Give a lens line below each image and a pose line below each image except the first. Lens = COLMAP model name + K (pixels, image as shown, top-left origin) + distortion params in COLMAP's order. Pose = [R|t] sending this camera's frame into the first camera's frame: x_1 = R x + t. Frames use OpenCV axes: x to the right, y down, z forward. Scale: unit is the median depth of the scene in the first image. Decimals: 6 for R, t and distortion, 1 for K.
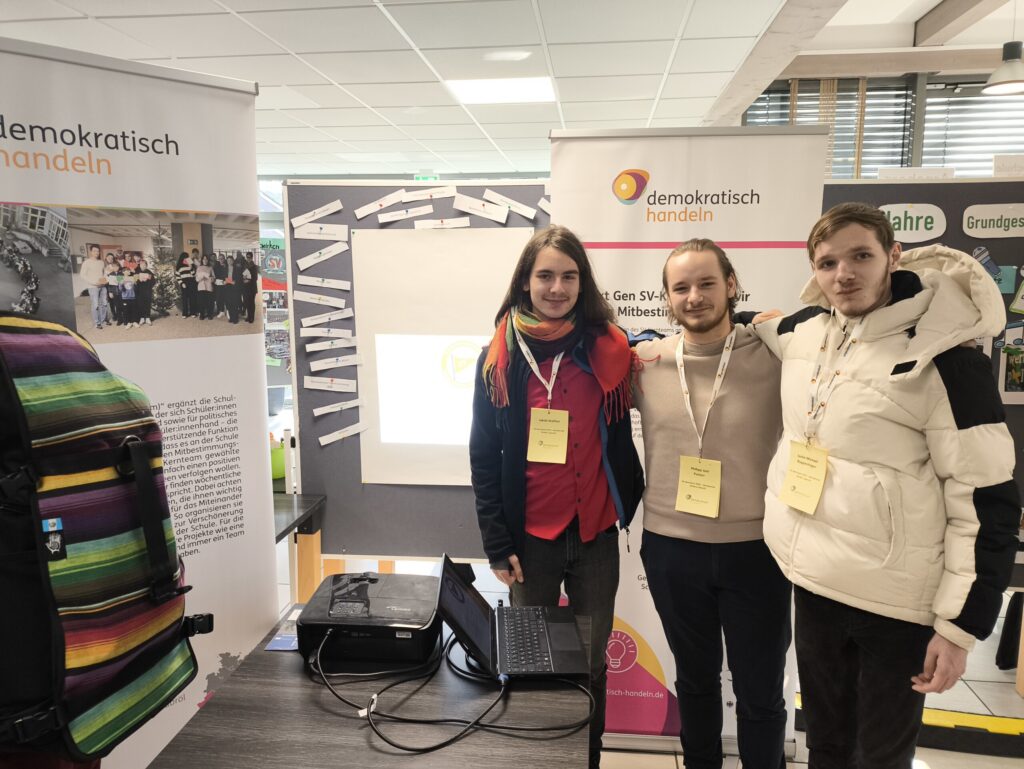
lens RADIAL K [[728.3, 0, 527.2], [0, 728.3, 381.6], [0, 0, 1]] dist [0.034110, -0.089042]
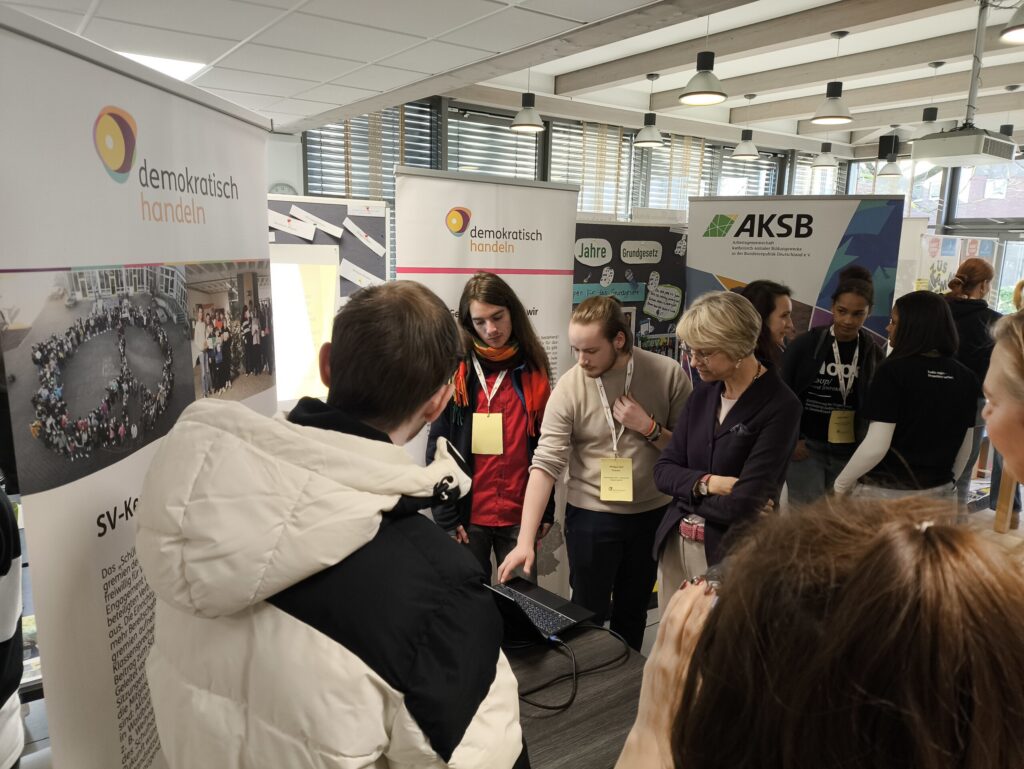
lens RADIAL K [[728.3, 0, 527.2], [0, 728.3, 381.6], [0, 0, 1]] dist [0.034110, -0.089042]
pose [[0.726540, -0.100443, 0.679743, -0.827773], [0.066517, 0.994893, 0.075916, -0.123997], [-0.683897, -0.009942, 0.729511, 0.078481]]
